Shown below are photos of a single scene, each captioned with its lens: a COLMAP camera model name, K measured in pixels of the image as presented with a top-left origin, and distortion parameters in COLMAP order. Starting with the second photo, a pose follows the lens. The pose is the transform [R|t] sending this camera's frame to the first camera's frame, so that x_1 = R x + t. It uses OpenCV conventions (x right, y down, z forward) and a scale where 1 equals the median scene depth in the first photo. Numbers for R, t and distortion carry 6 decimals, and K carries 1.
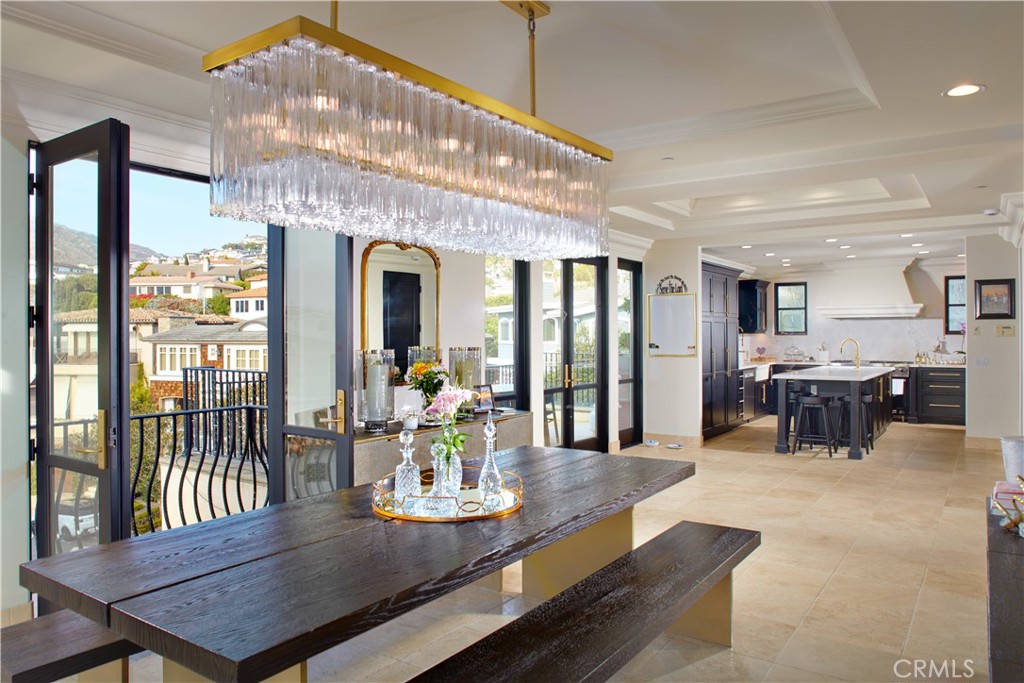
lens RADIAL K [[705.2, 0, 513.8], [0, 705.2, 340.9], [0, 0, 1]] dist [-0.006155, 0.001359]
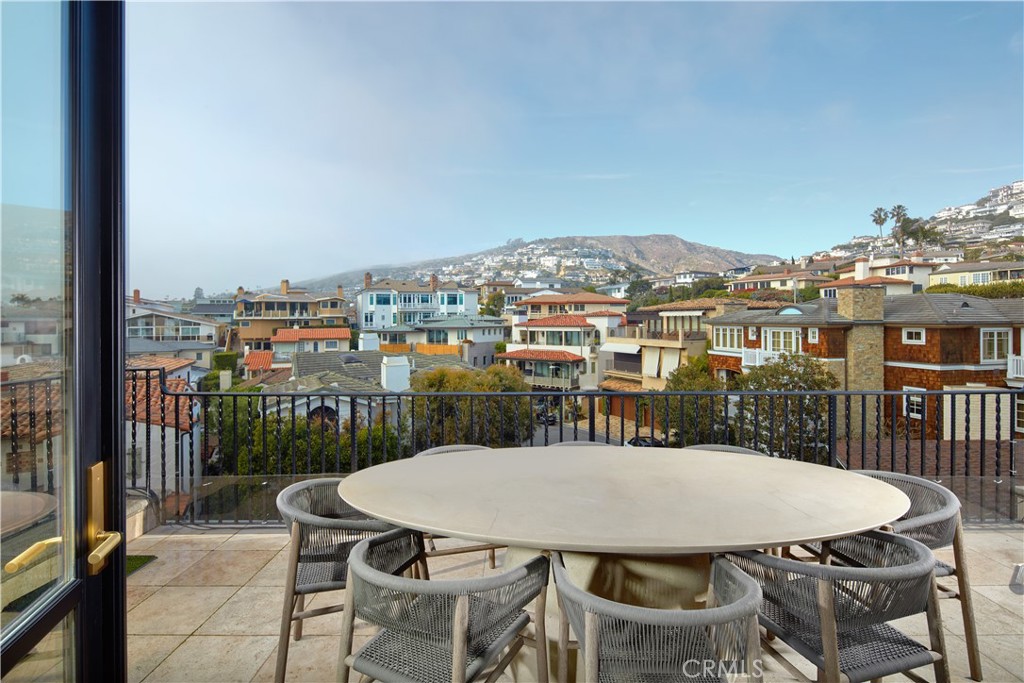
lens RADIAL K [[491.1, 0, 517.8], [0, 491.1, 324.1], [0, 0, 1]] dist [0.003213, -0.000025]
pose [[0.559951, 0.004830, -0.828511, 0.071126], [-0.002374, 0.999988, 0.004225, -0.003536], [0.828522, -0.000399, 0.559956, 0.590378]]
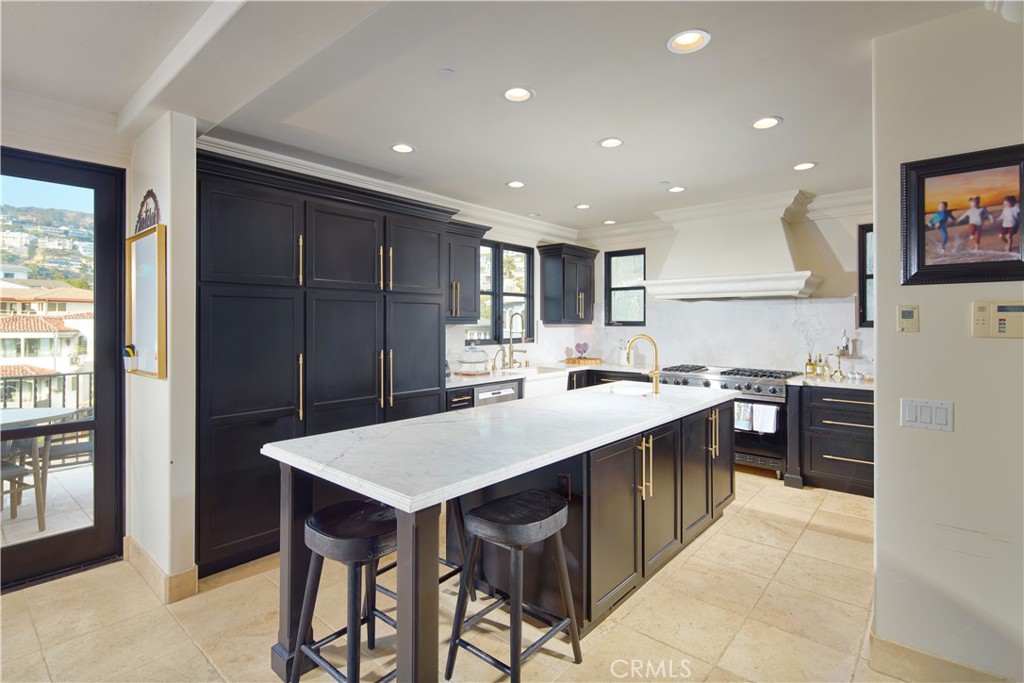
lens RADIAL K [[491.1, 0, 508.3], [0, 491.1, 324.9], [0, 0, 1]] dist [0.003213, -0.000025]
pose [[0.992257, 0.004005, -0.124134, 0.334415], [-0.004718, 0.999974, -0.005451, -0.006262], [0.124109, 0.005995, 0.992250, 0.499779]]
